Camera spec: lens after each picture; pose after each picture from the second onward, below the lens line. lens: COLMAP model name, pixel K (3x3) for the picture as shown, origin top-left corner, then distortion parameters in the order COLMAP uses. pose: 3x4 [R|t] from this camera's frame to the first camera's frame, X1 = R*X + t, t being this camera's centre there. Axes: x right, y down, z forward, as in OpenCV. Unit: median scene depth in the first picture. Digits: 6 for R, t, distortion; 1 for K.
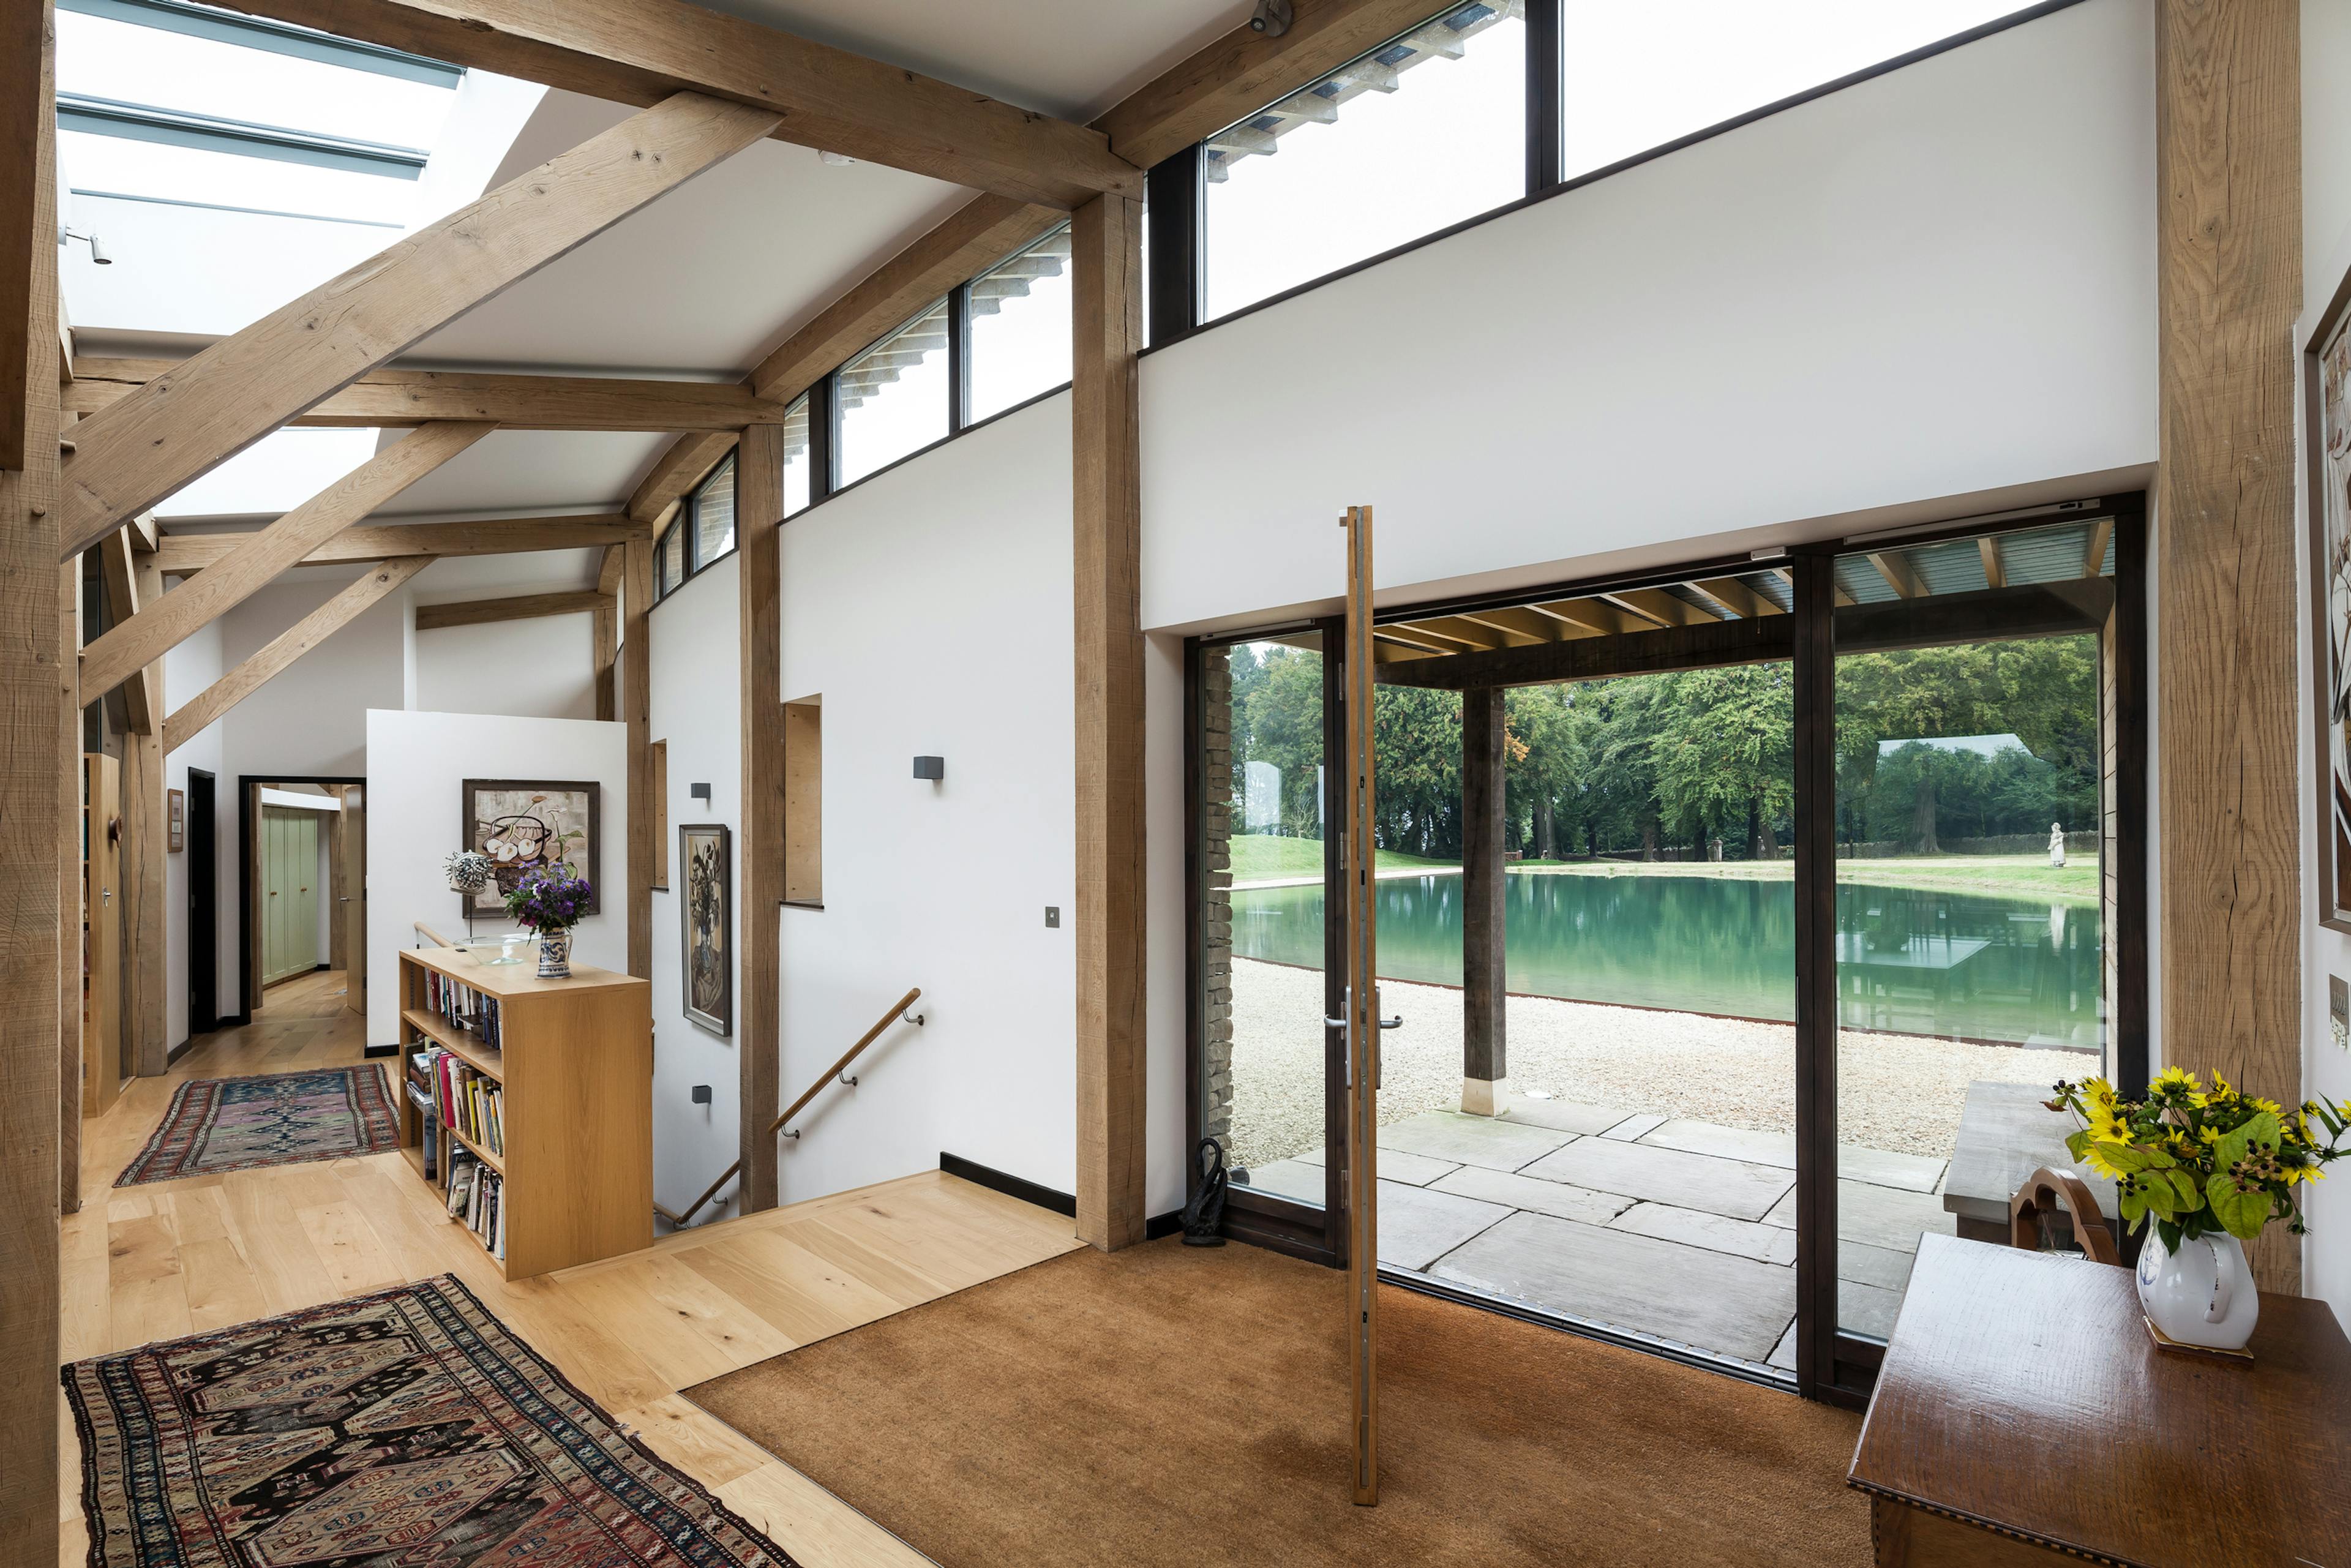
lens RADIAL K [[1167.0, 0, 1236.7], [0, 1167.0, 830.7], [0, 0, 1]] dist [0.009326, -0.000981]
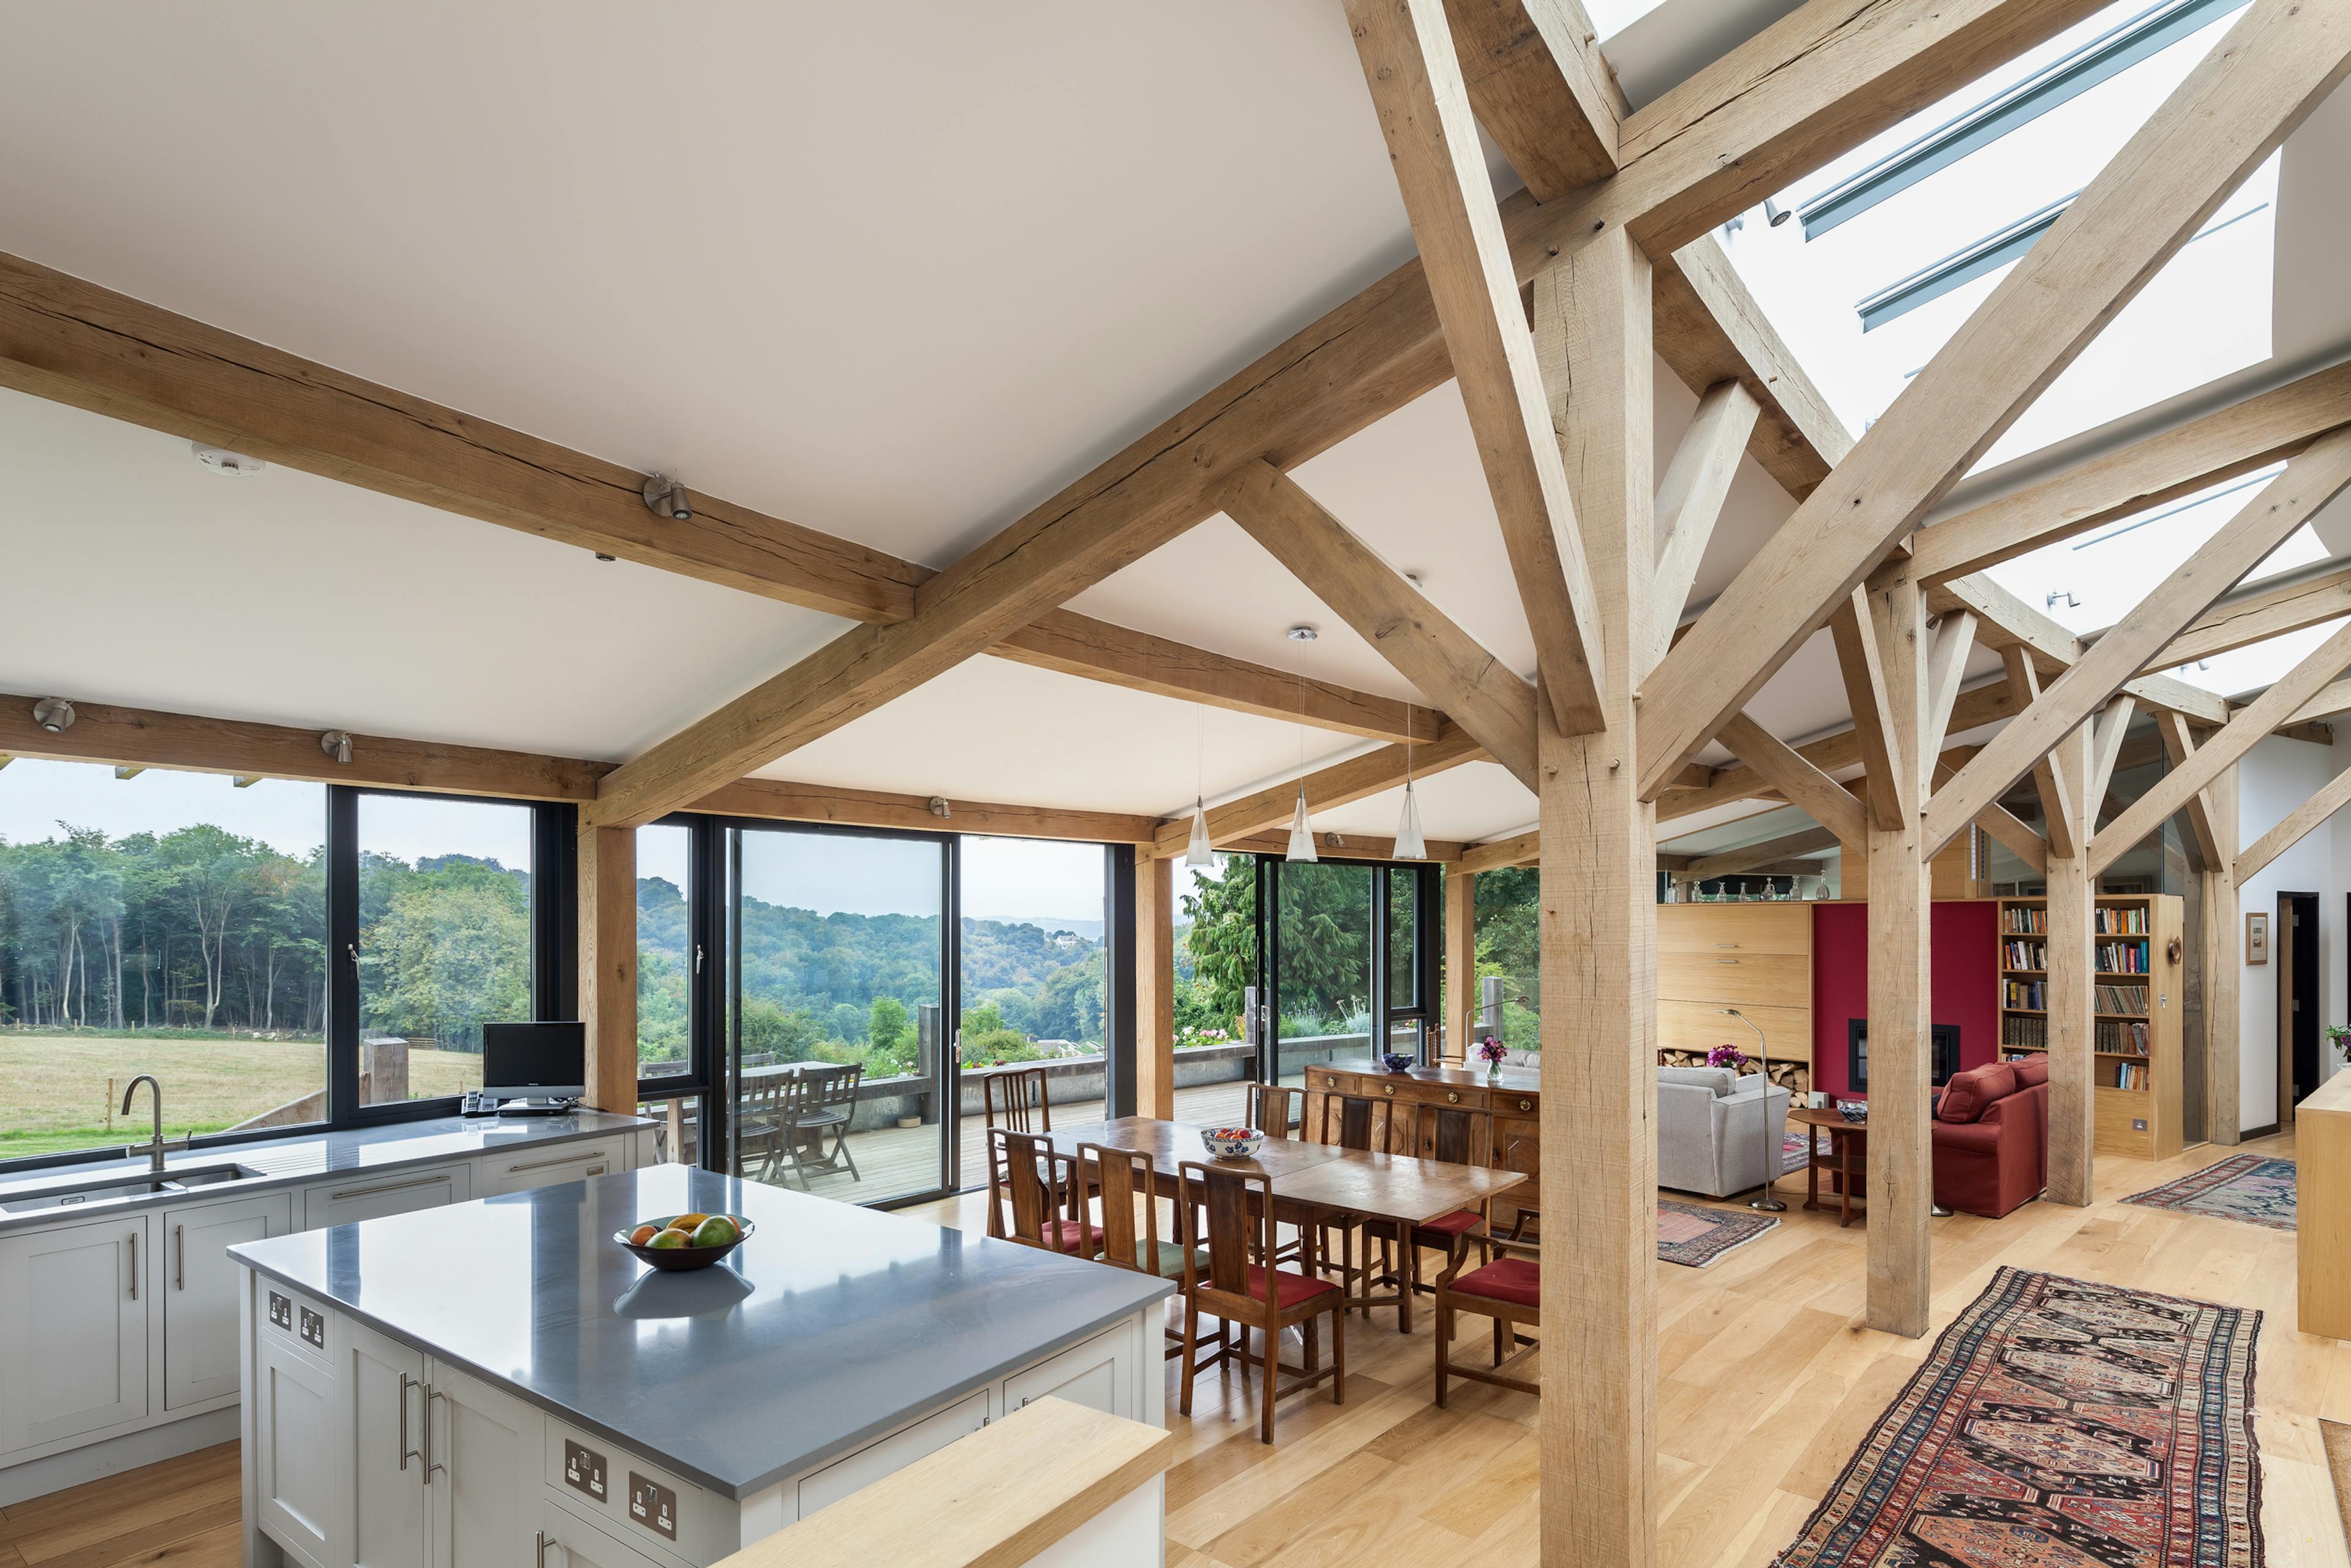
lens RADIAL K [[1167.0, 0, 1156.6], [0, 1167.0, 924.3], [0, 0, 1]] dist [0.009326, -0.000981]
pose [[-0.012768, 0.005328, -0.999904, 0.878182], [0.003403, 0.999980, 0.005285, -0.092523], [0.999913, -0.003335, -0.012786, -0.302608]]
